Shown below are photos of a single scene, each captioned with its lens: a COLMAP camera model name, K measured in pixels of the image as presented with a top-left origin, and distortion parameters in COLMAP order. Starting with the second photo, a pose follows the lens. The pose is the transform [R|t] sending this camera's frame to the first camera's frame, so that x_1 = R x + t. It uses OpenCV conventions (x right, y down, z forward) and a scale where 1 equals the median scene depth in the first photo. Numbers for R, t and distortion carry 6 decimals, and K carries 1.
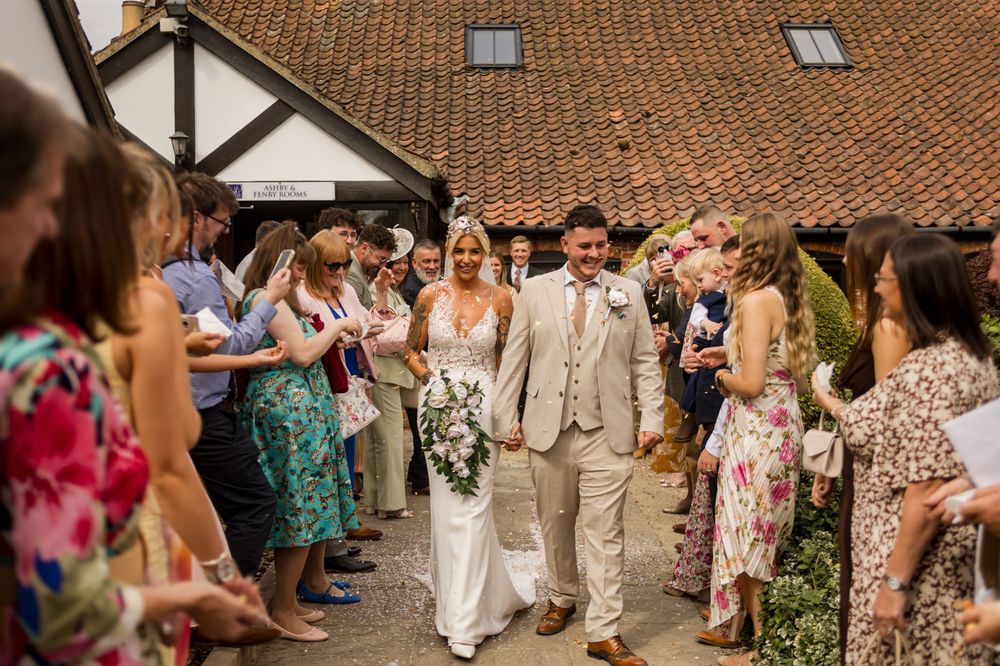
lens RADIAL K [[1060.0, 0, 507.5], [0, 1060.0, 269.5], [0, 0, 1]] dist [-0.014129, 0.000000]
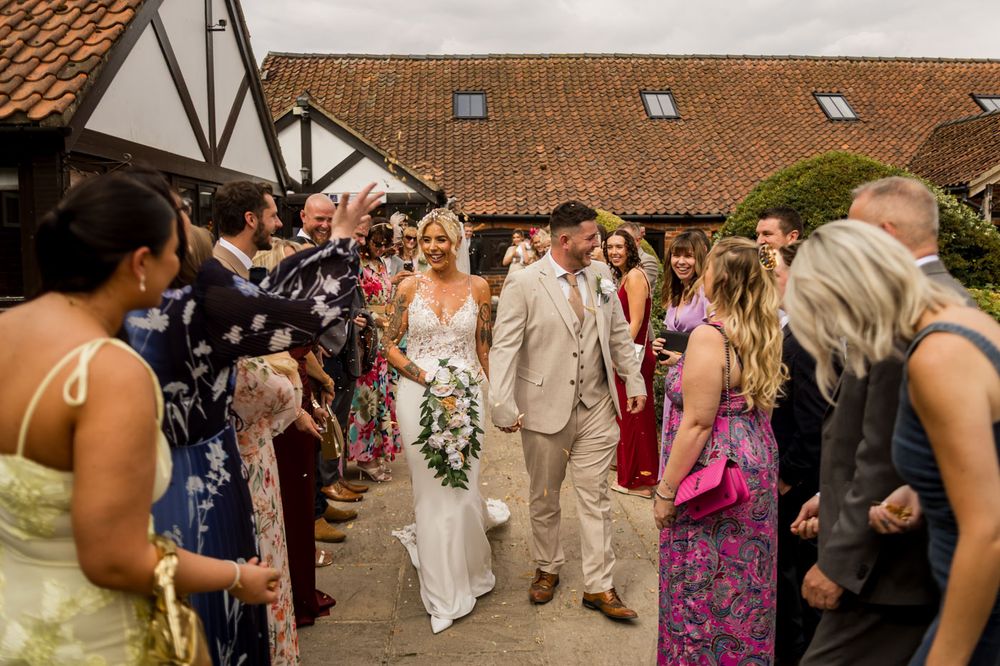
lens RADIAL K [[999.0, 0, 515.7], [0, 999.0, 260.4], [0, 0, 1]] dist [-0.031446, 0.000000]
pose [[0.999626, -0.003510, 0.027102, 0.017935], [0.002597, 0.999431, 0.033632, -0.018033], [-0.027205, -0.033549, 0.999067, -0.675057]]
